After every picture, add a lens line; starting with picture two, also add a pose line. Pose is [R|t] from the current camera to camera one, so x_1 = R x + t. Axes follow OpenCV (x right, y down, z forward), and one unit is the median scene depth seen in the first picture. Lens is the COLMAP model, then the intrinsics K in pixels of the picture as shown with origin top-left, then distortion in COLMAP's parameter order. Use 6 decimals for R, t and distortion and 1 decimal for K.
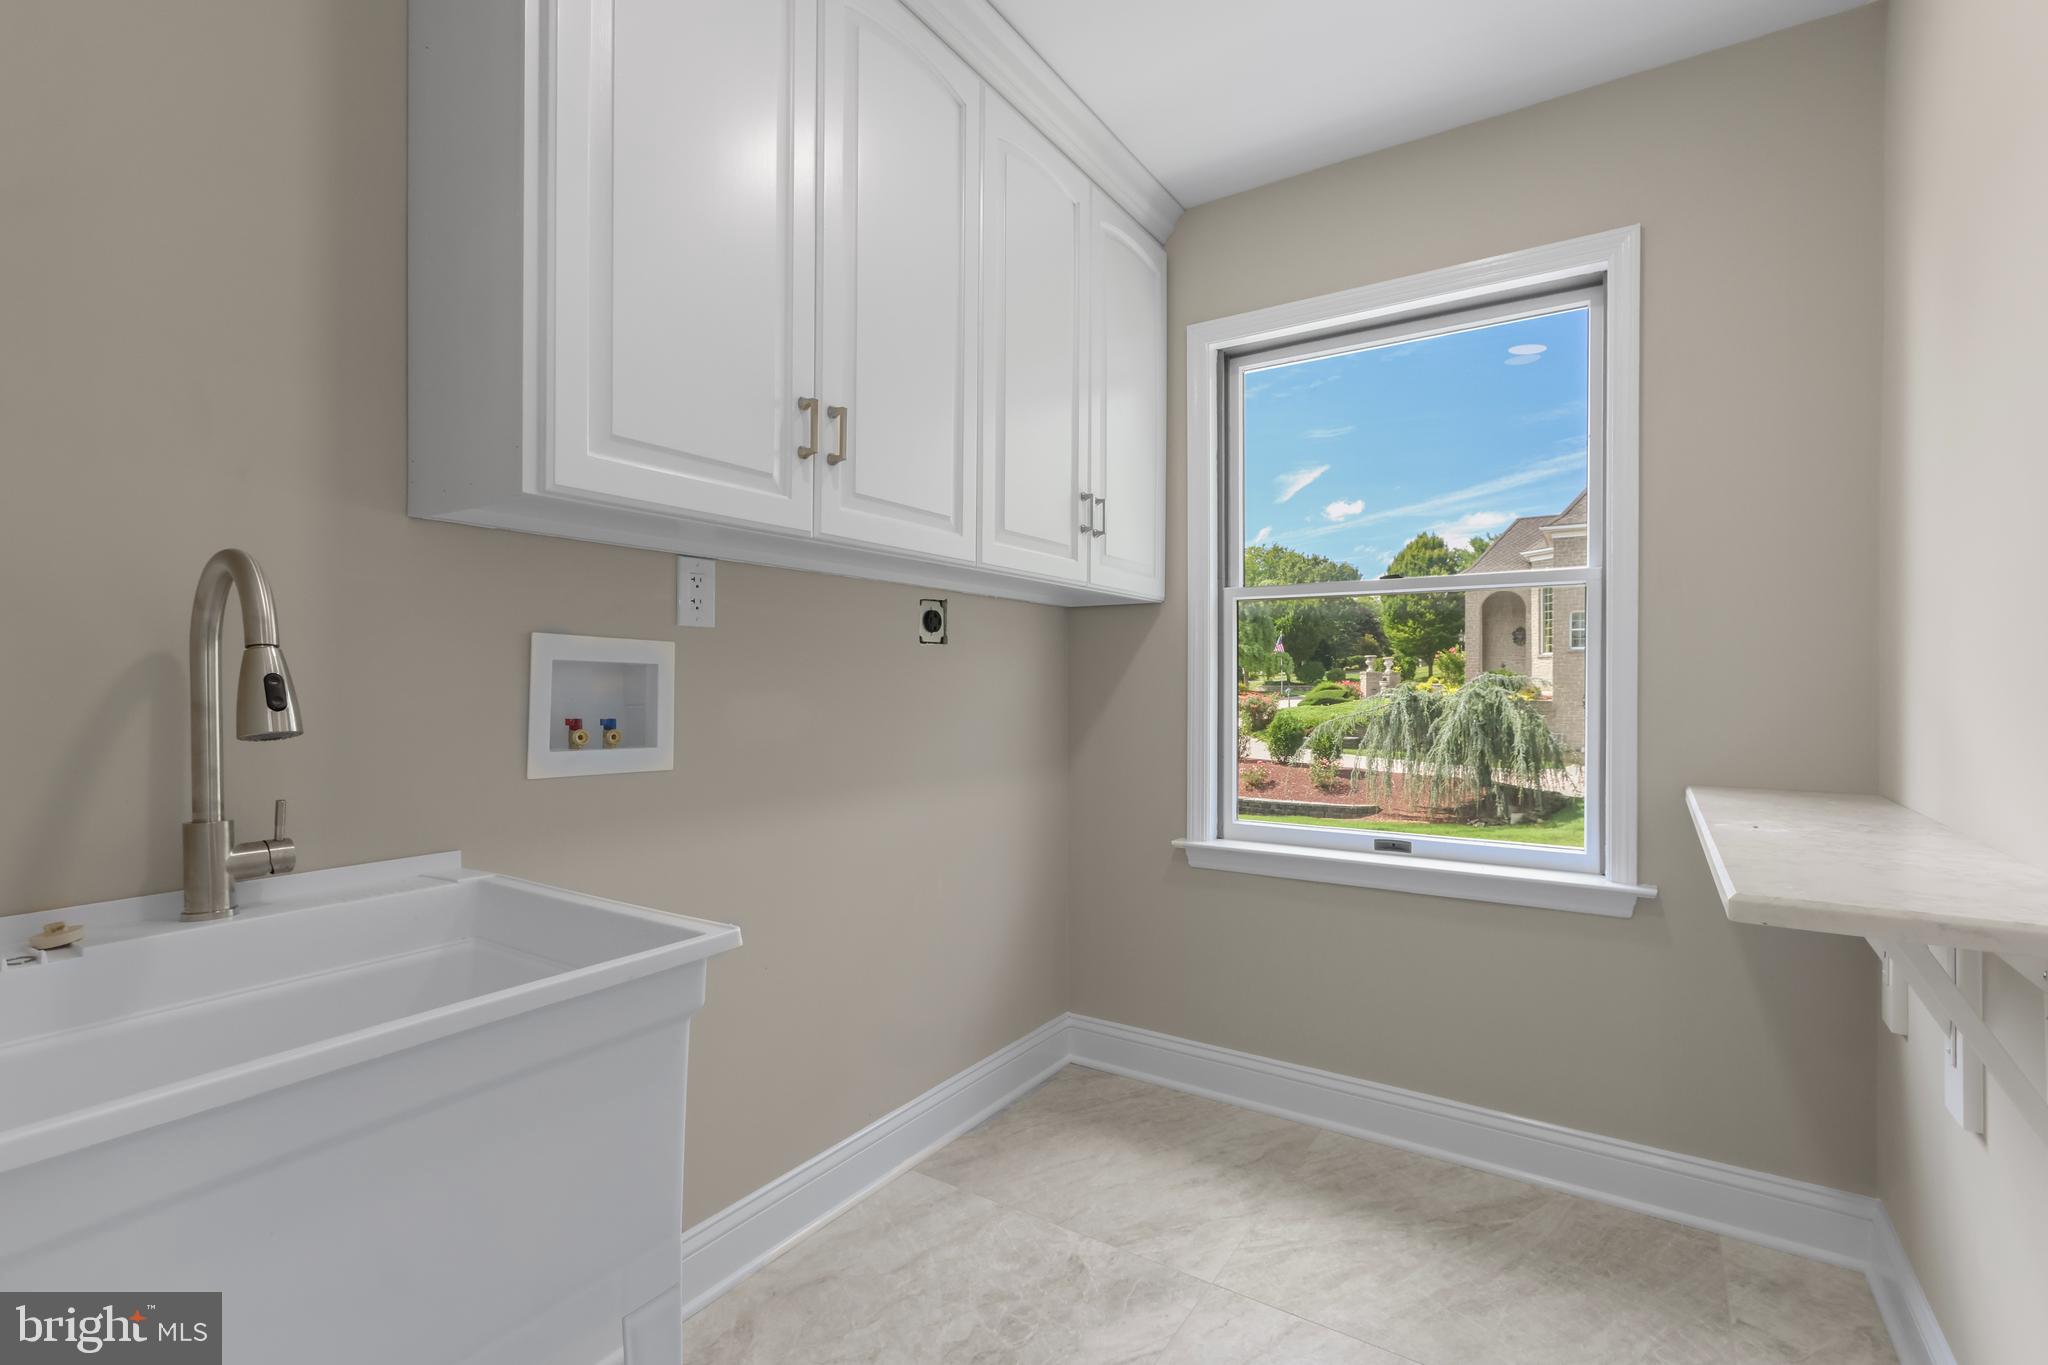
lens RADIAL K [[947.2, 0, 1027.3], [0, 947.2, 688.5], [0, 0, 1]] dist [-0.000943, -0.000041]
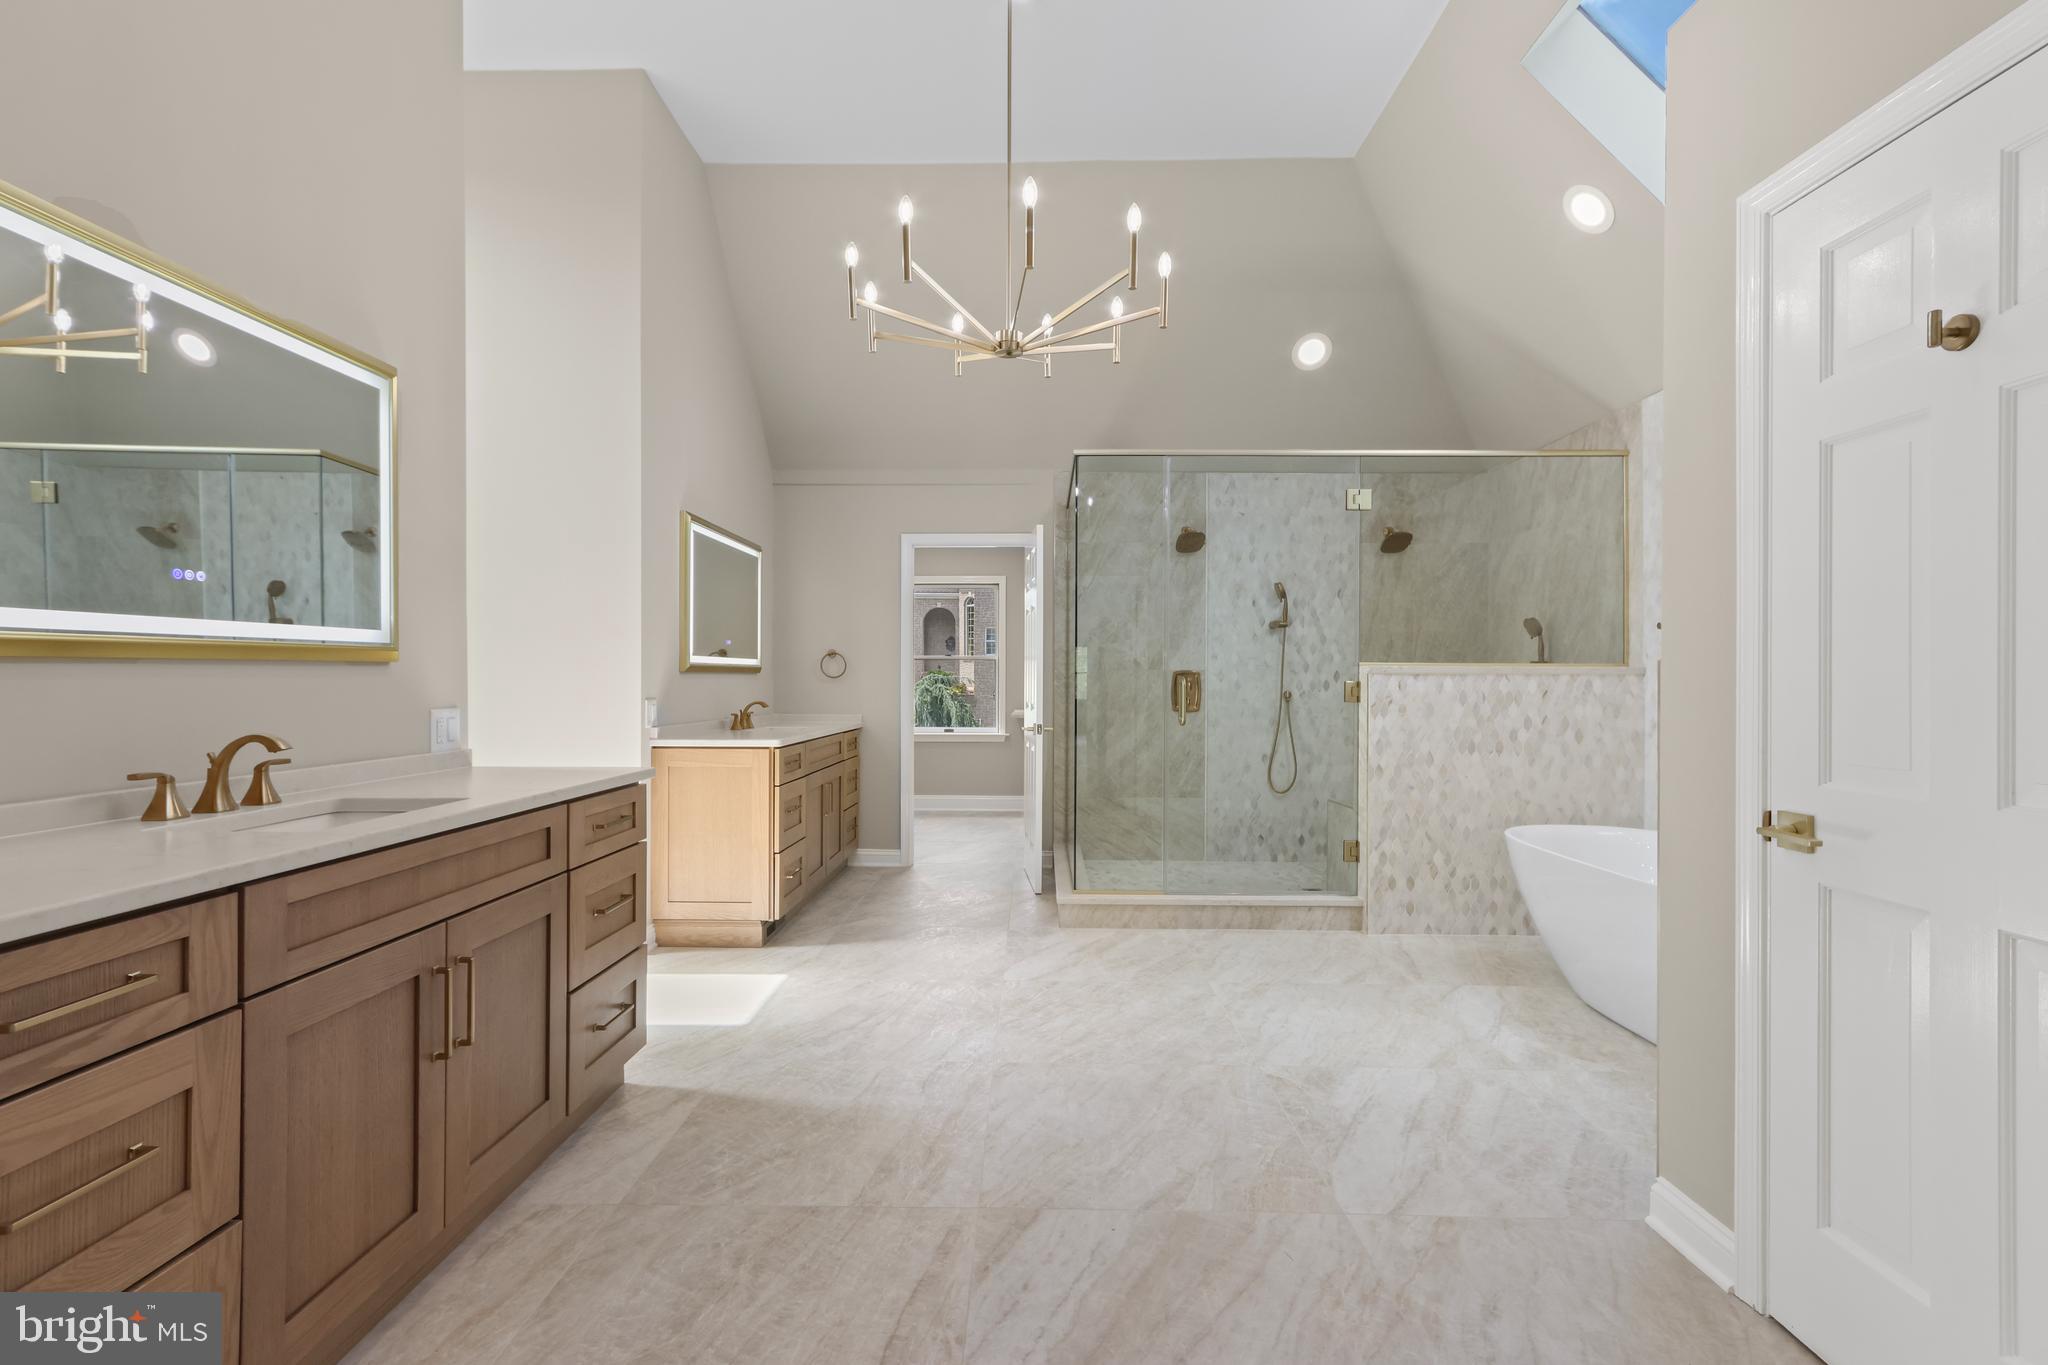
lens RADIAL K [[947.2, 0, 1025.8], [0, 947.2, 682.3], [0, 0, 1]] dist [-0.000943, -0.000041]
pose [[0.846398, -0.000366, 0.532551, -0.088731], [0.001624, 0.999997, -0.001893, -0.001449], [-0.532549, 0.002467, 0.846396, -0.158220]]
